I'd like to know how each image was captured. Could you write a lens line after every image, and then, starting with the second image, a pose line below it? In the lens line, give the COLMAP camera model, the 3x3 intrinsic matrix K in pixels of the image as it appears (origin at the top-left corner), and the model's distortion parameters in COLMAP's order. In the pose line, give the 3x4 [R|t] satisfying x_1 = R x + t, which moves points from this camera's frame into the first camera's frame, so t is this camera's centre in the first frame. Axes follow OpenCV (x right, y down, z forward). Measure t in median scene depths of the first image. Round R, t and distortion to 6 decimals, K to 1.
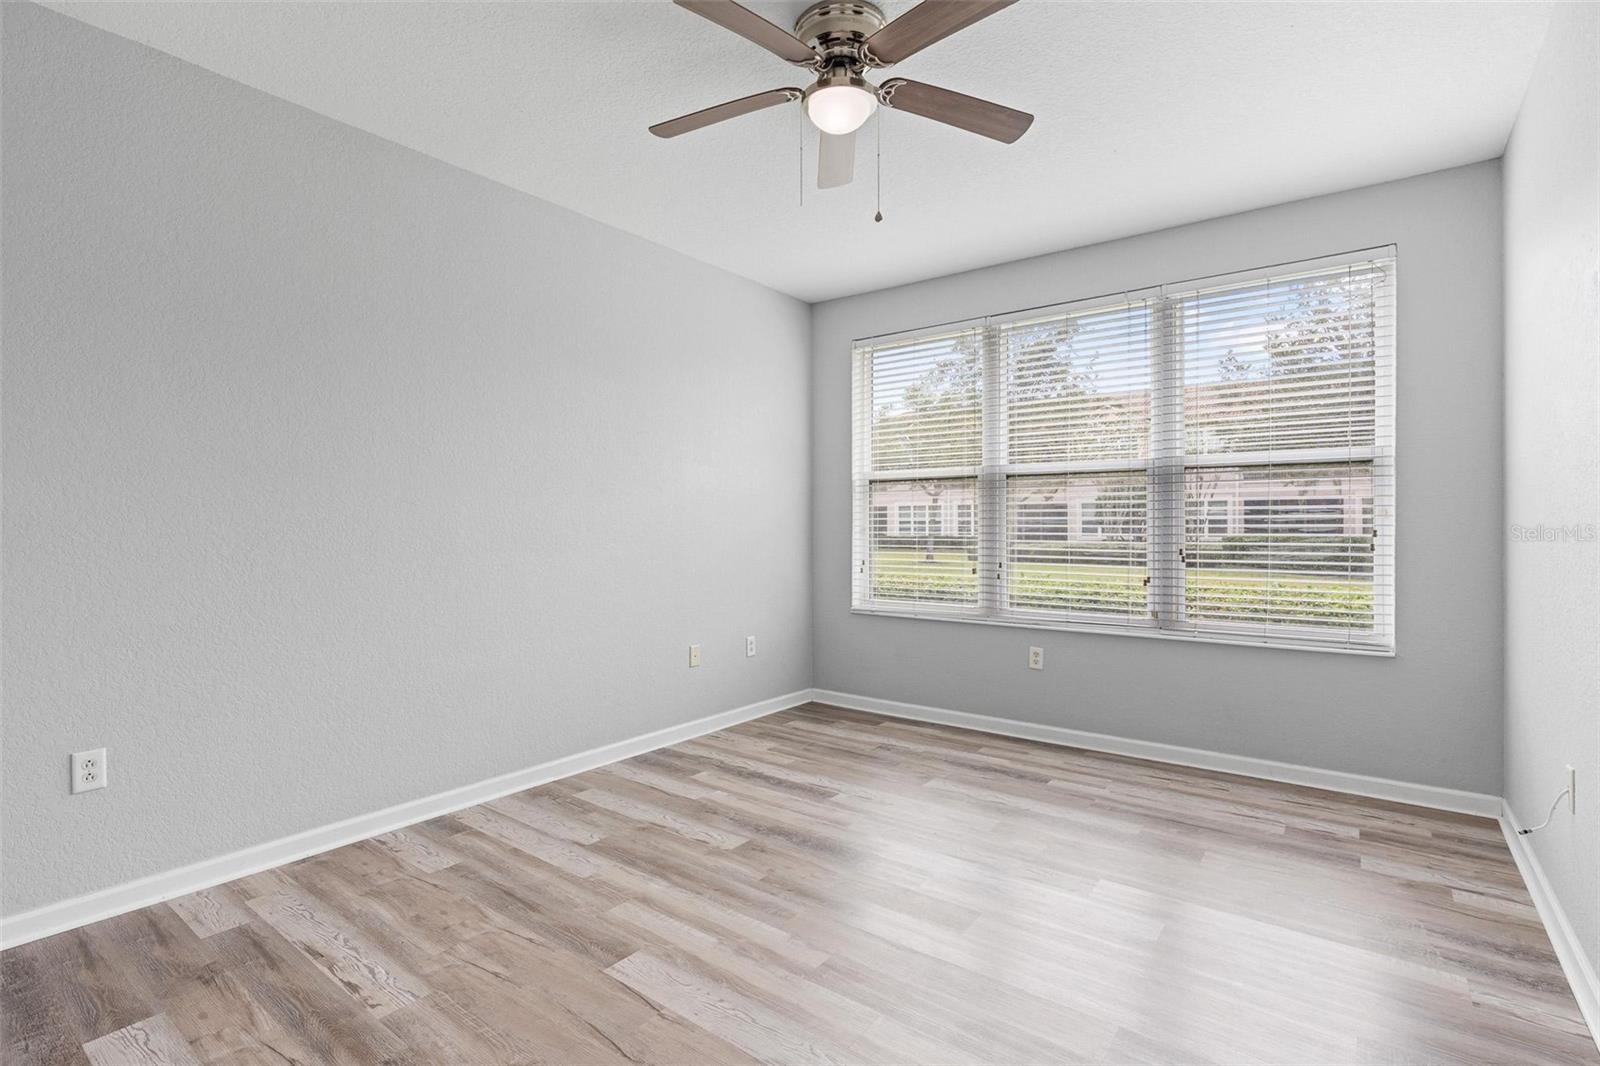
lens RADIAL K [[721.4, 0, 800.0], [0, 721.4, 533.0], [0, 0, 1]] dist [-0.007096, 0.001130]
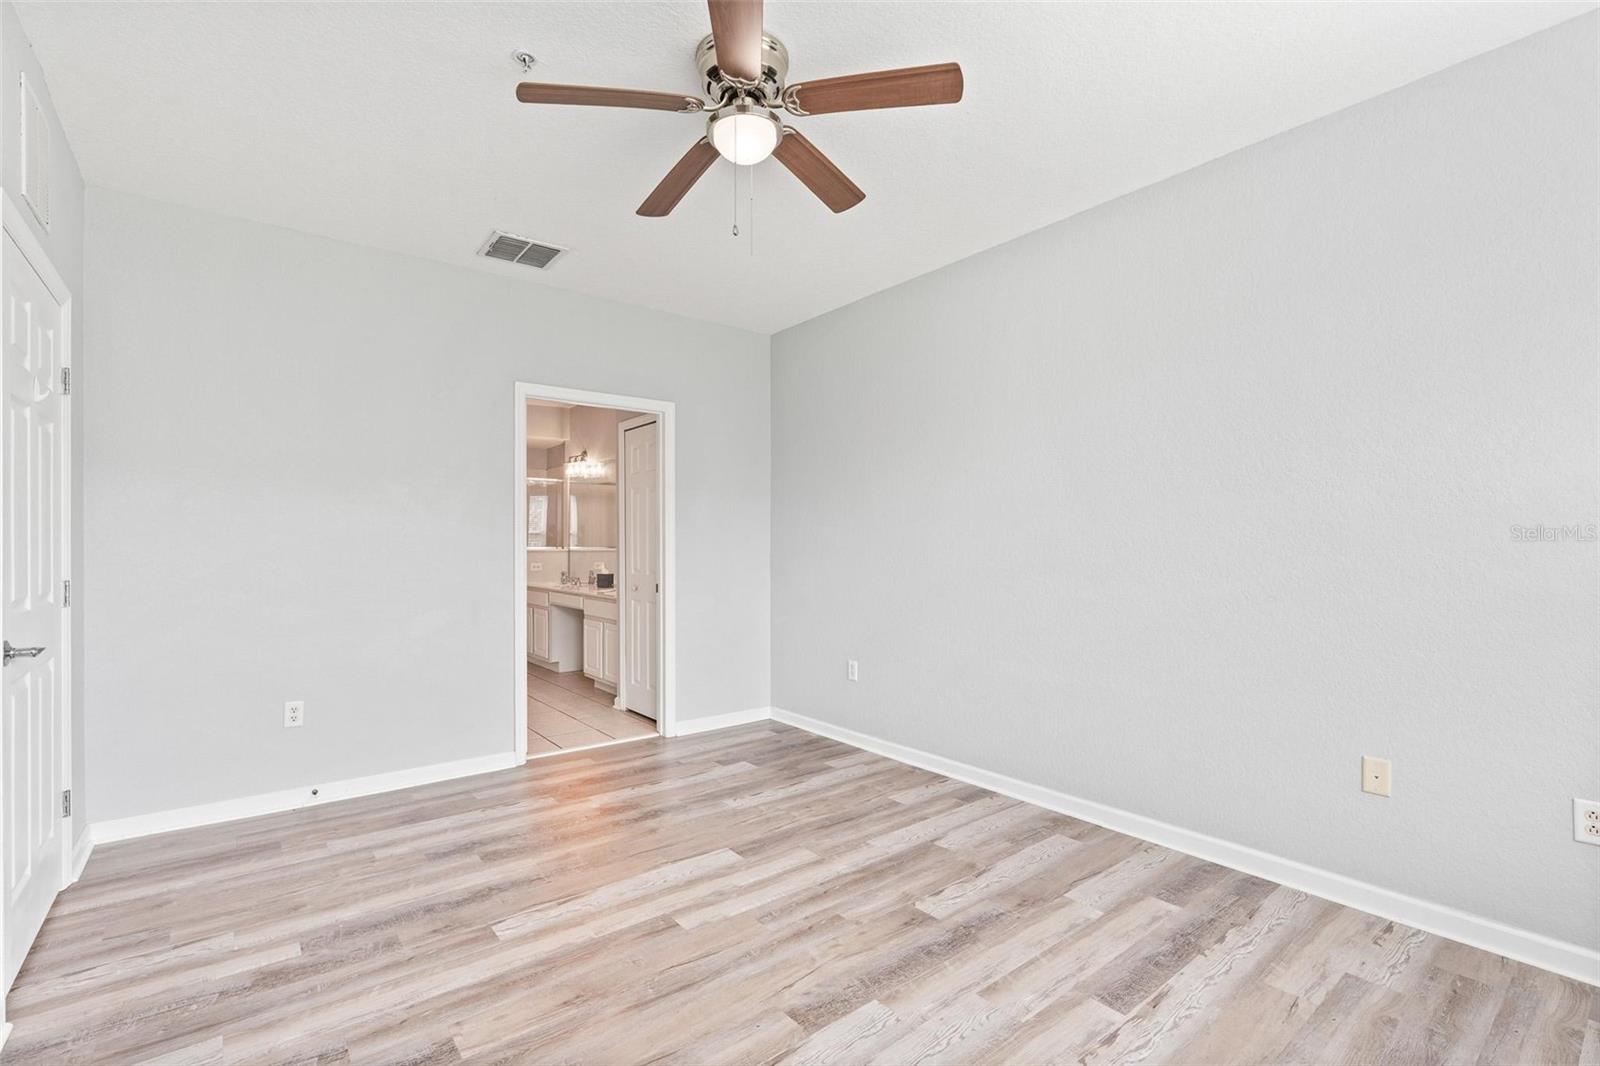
lens RADIAL K [[721.4, 0, 800.0], [0, 721.4, 533.0], [0, 0, 1]] dist [-0.007096, 0.001130]
pose [[-0.230124, -0.010608, -0.973104, 0.822911], [-0.003973, 0.999942, -0.009961, -0.029189], [0.973153, 0.001574, -0.230153, 1.046309]]
